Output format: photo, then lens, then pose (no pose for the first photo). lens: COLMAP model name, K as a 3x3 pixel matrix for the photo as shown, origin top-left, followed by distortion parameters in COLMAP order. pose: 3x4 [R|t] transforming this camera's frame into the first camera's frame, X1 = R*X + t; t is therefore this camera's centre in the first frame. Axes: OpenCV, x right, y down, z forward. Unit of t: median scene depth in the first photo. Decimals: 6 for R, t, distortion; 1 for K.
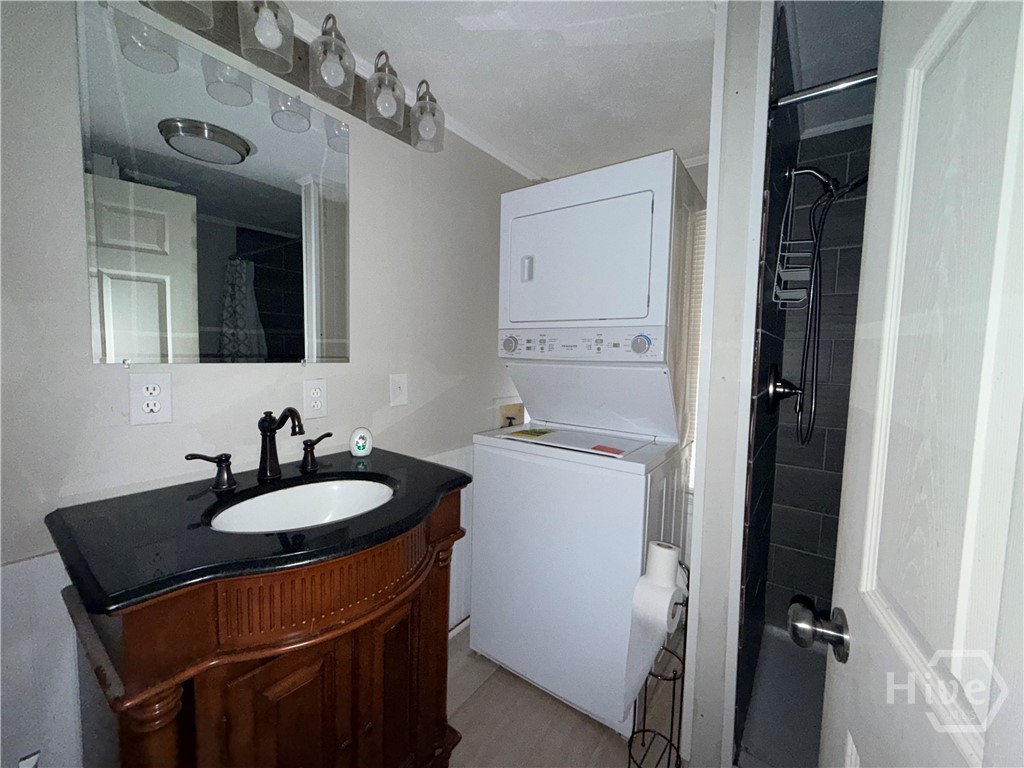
lens RADIAL K [[407.0, 0, 508.1], [0, 407.0, 382.7], [0, 0, 1]] dist [-0.000025, -0.000026]
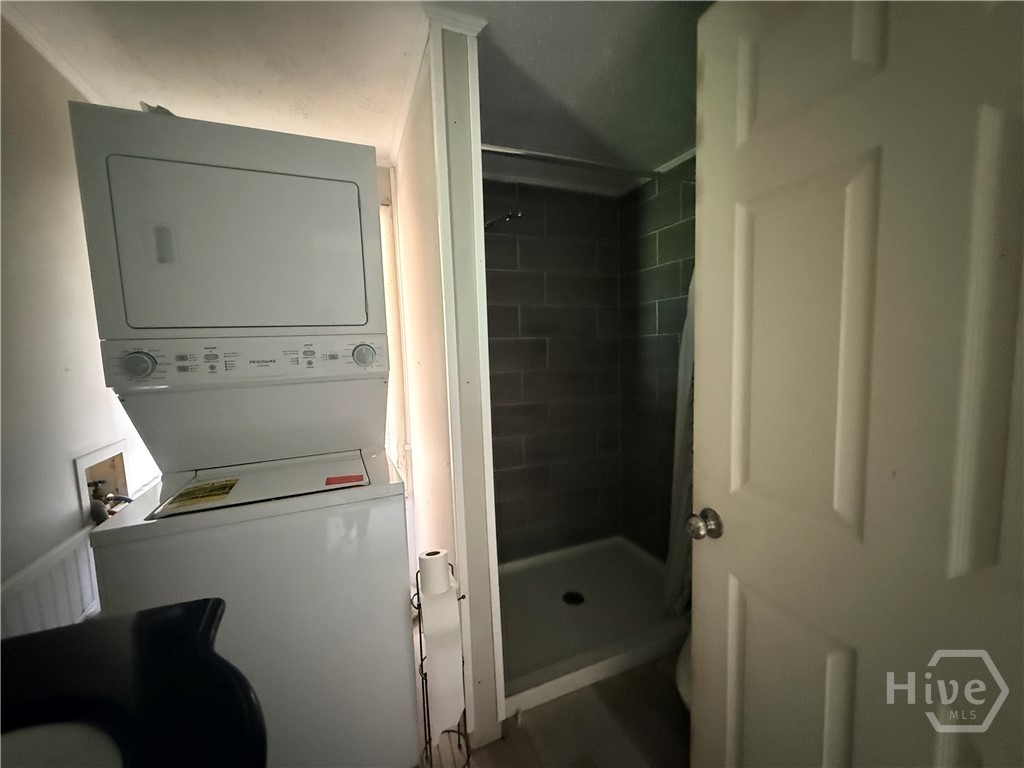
lens RADIAL K [[407.0, 0, 508.1], [0, 407.0, 382.7], [0, 0, 1]] dist [-0.000025, -0.000026]
pose [[0.485671, -0.096130, 0.868840, -0.282990], [0.124873, 0.991371, 0.039885, -0.026516], [-0.865177, 0.089124, 0.493484, 0.261730]]
